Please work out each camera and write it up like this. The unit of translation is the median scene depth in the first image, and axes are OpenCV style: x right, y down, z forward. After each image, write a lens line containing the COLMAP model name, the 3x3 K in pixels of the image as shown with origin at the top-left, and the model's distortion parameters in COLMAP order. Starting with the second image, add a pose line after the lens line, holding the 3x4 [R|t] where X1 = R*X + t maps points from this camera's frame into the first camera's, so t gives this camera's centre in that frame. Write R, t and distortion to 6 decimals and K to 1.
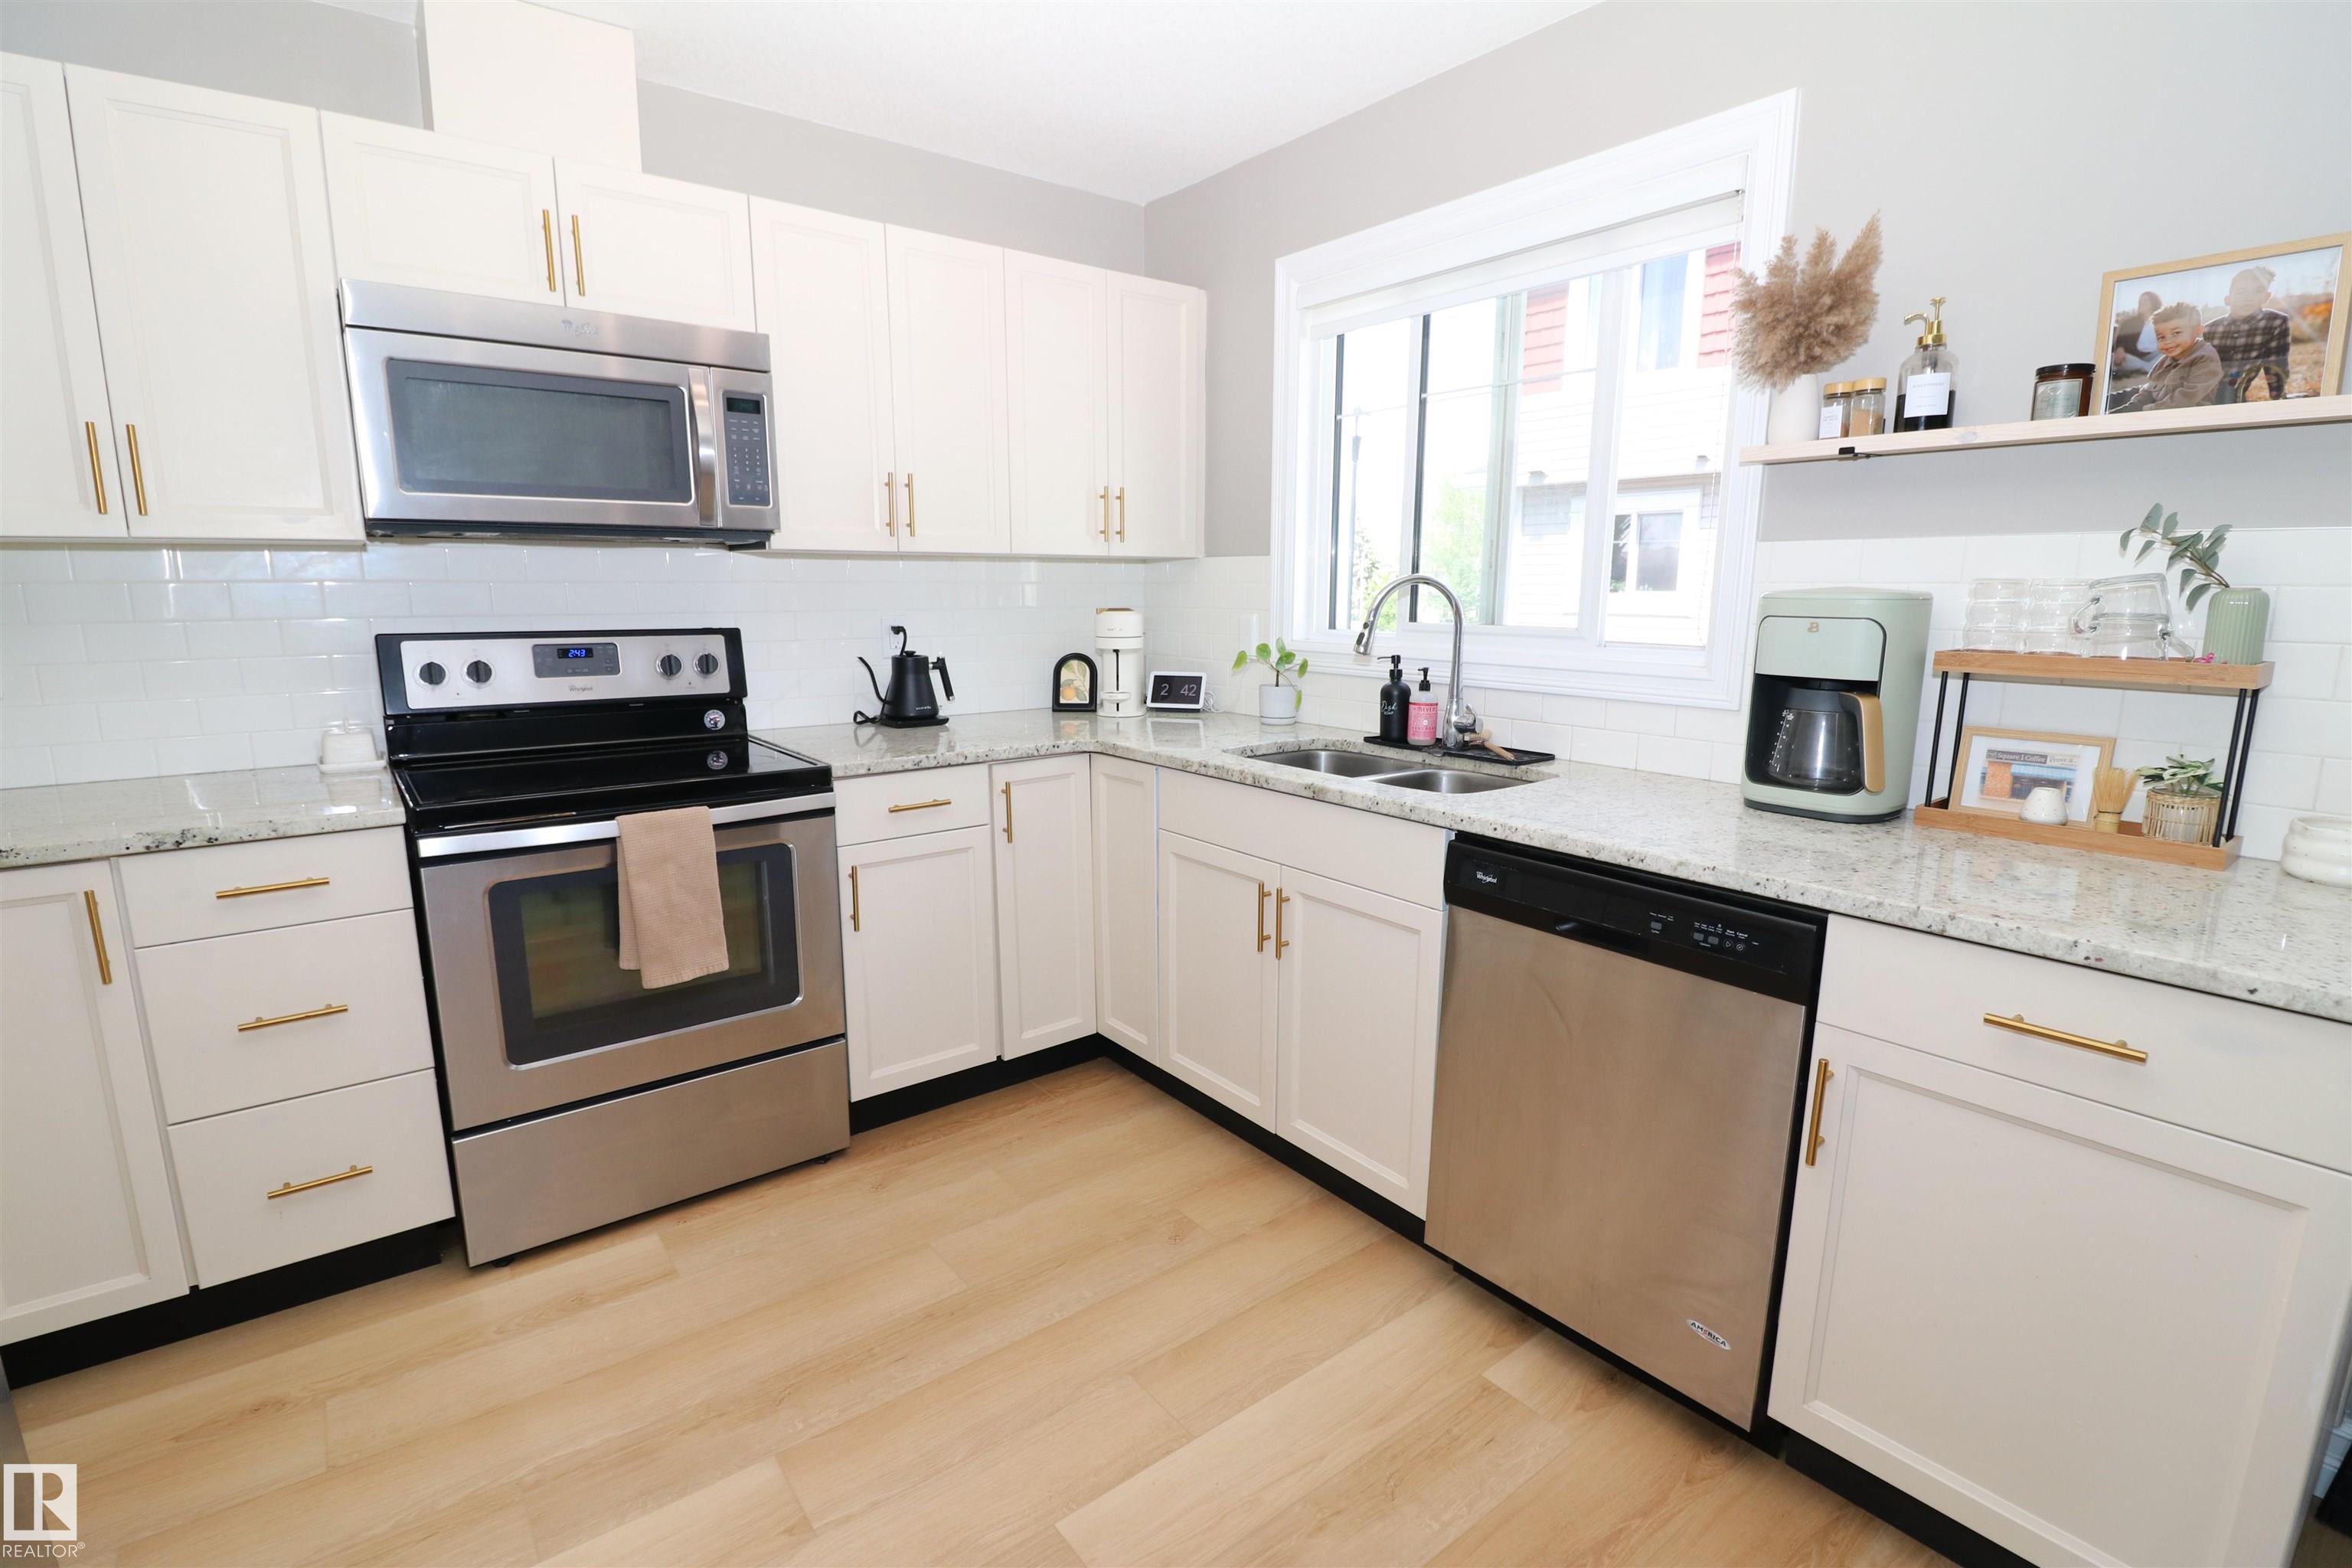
lens RADIAL K [[1089.6, 0, 1166.0], [0, 1089.6, 791.5], [0, 0, 1]] dist [0.001228, -0.014044]
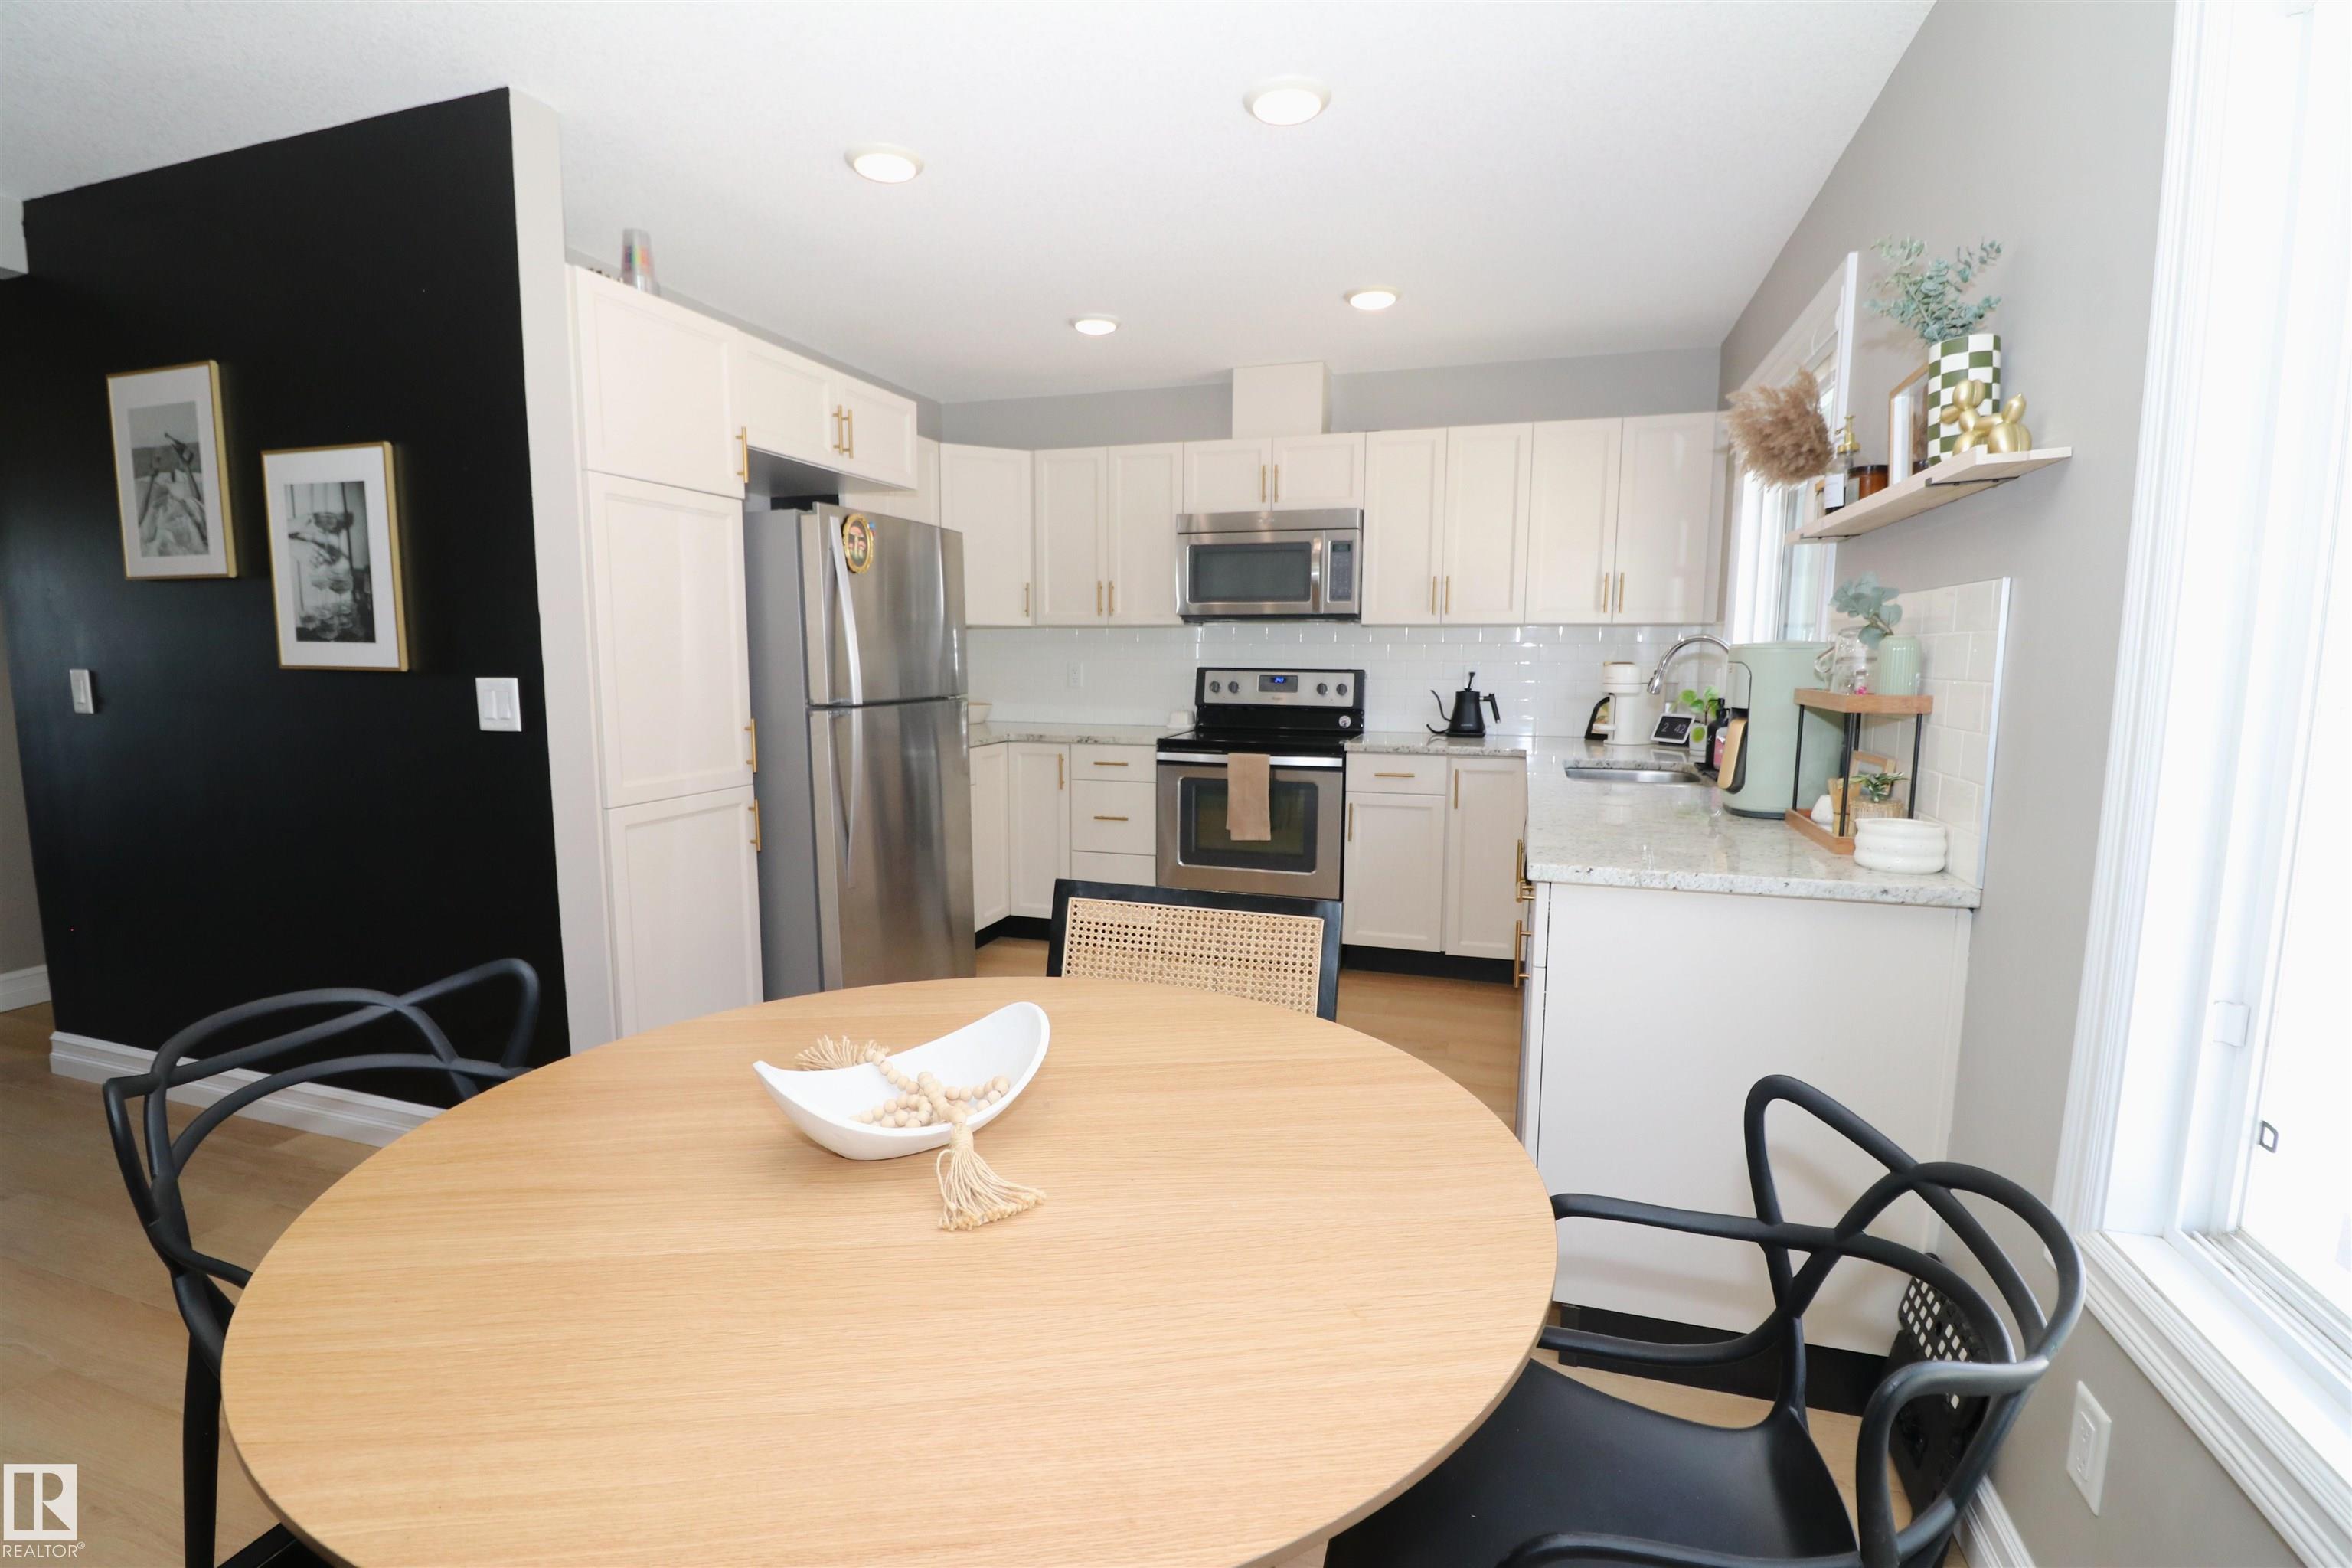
lens RADIAL K [[1089.6, 0, 1166.0], [0, 1089.6, 791.5], [0, 0, 1]] dist [0.001228, -0.014044]
pose [[0.564840, 0.107595, -0.818156, 1.052859], [-0.157595, 0.987280, 0.021036, 0.064798], [0.810012, 0.117055, 0.574612, -0.267985]]
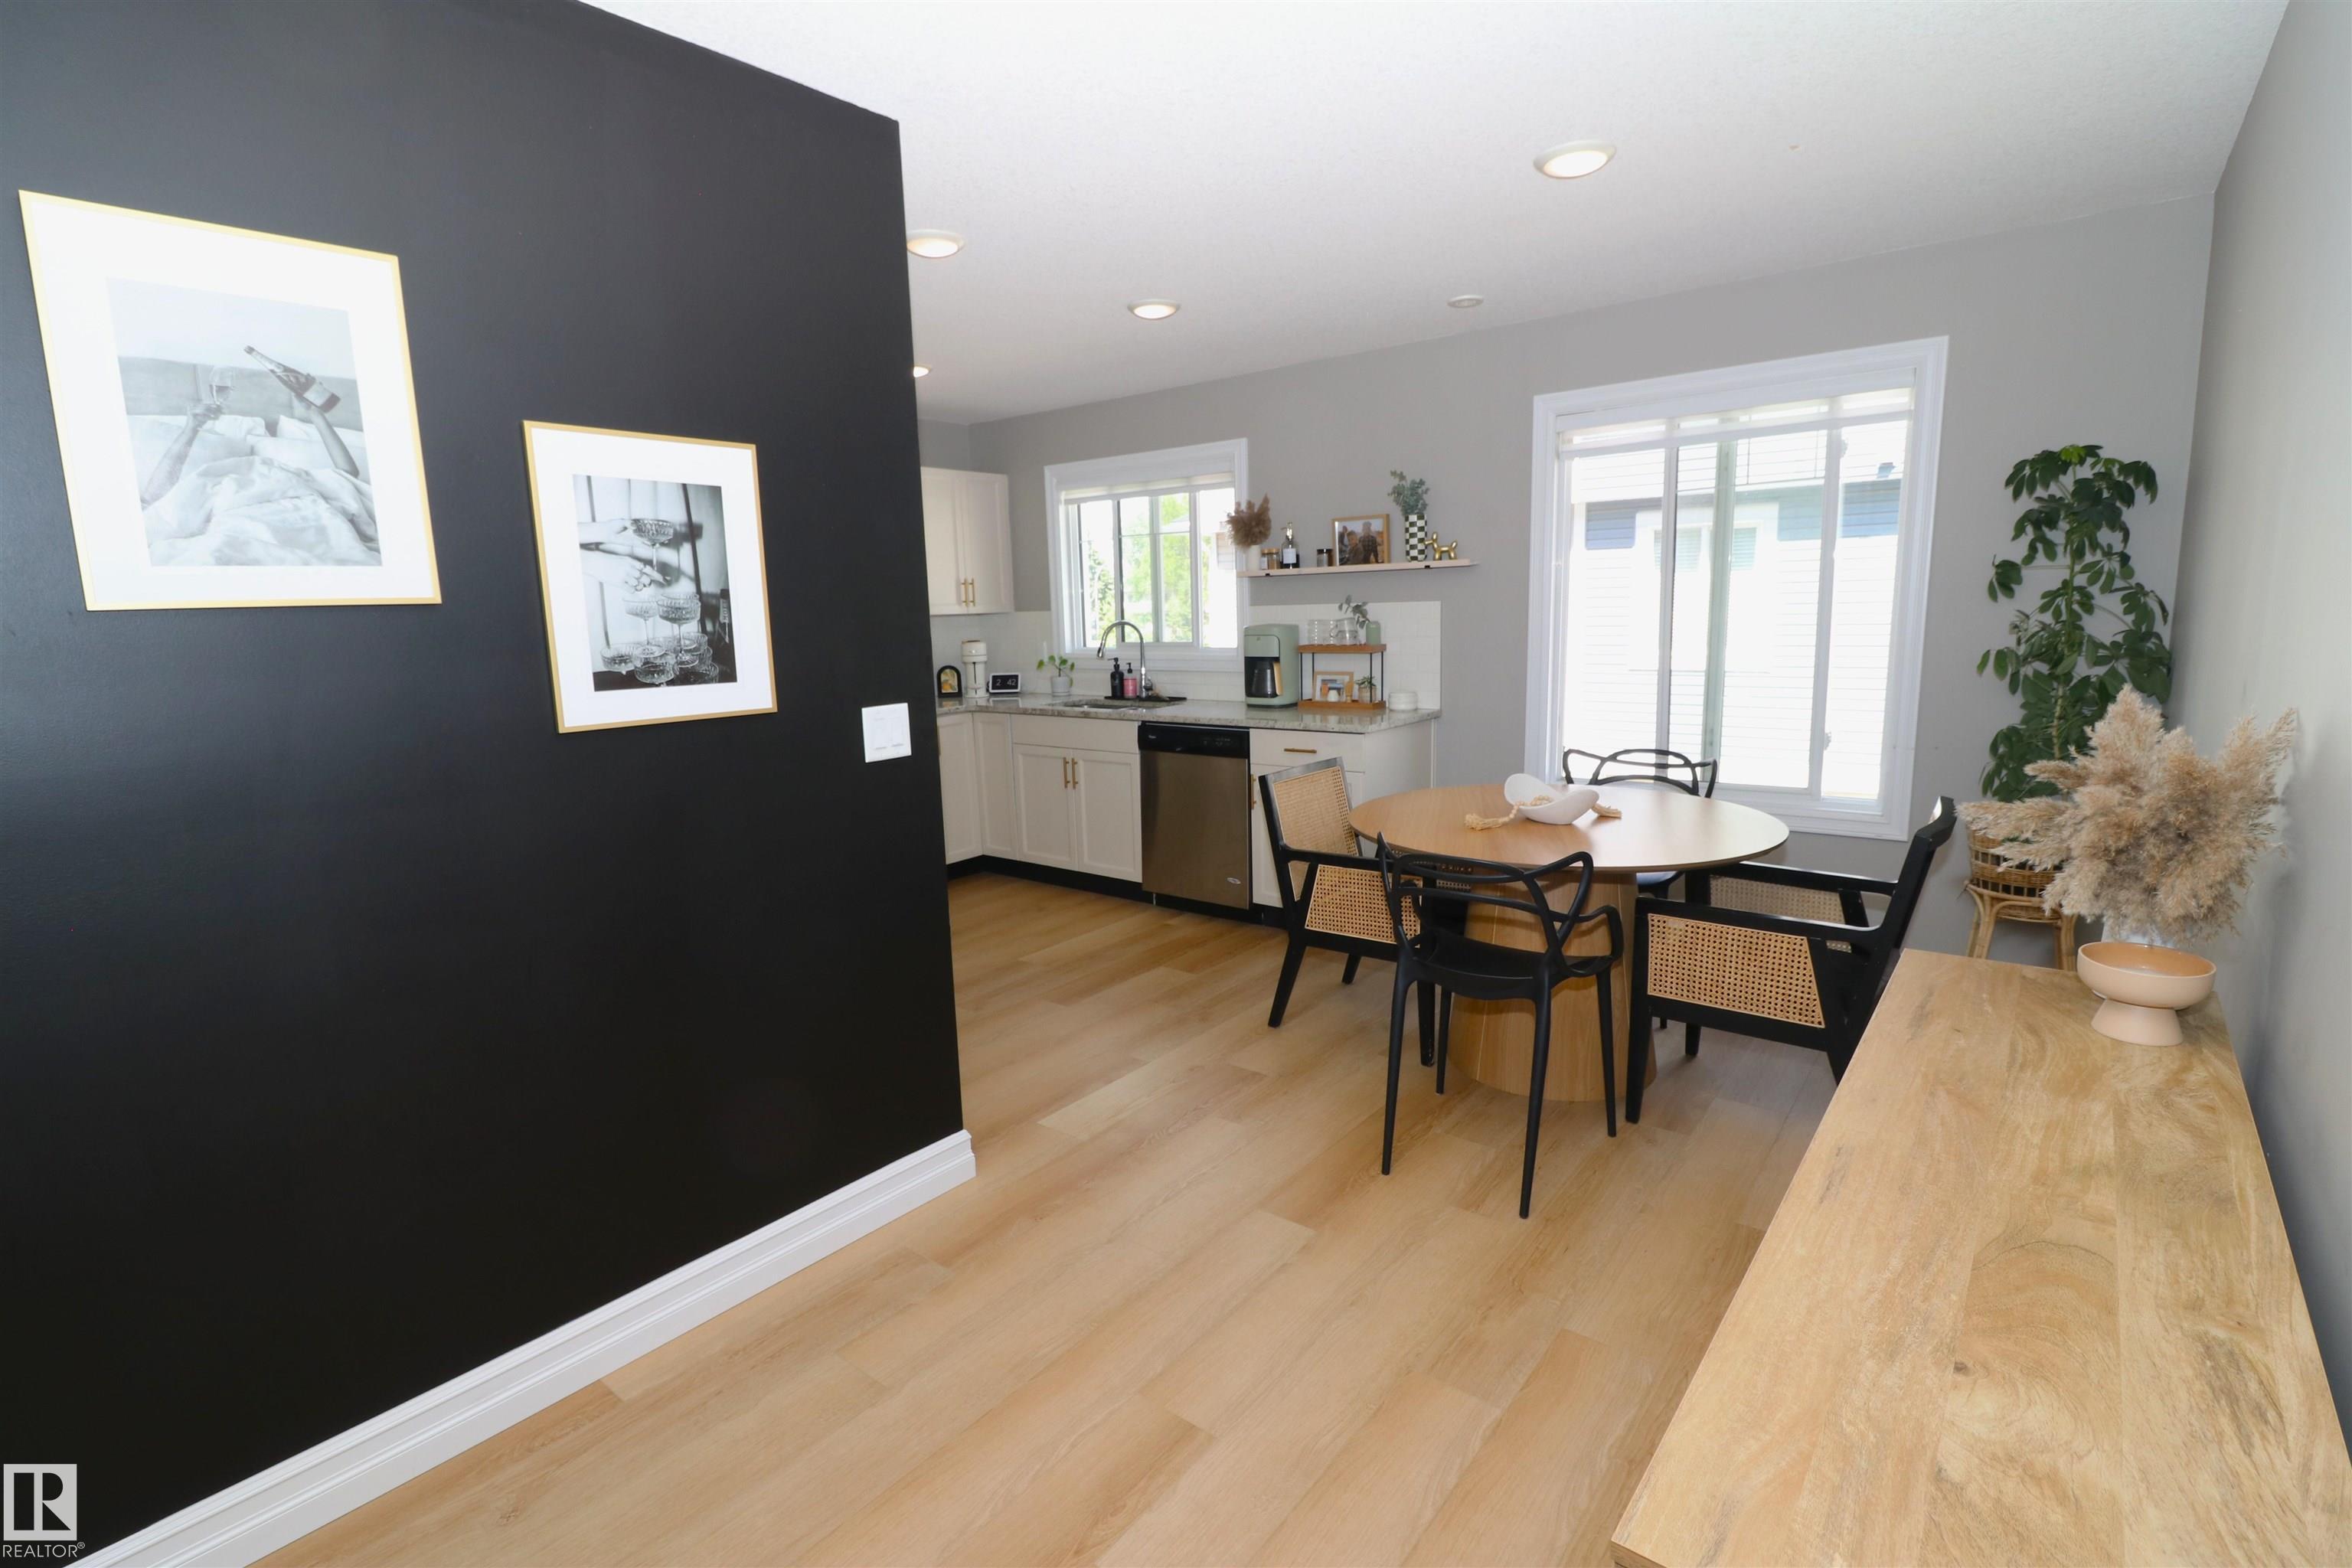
lens RADIAL K [[1089.6, 0, 1166.0], [0, 1089.6, 791.5], [0, 0, 1]] dist [0.001228, -0.014044]
pose [[0.971163, -0.070779, 0.227666, -0.240645], [0.075097, 0.997123, -0.010347, 0.200294], [-0.226279, 0.027146, 0.973684, -1.324187]]
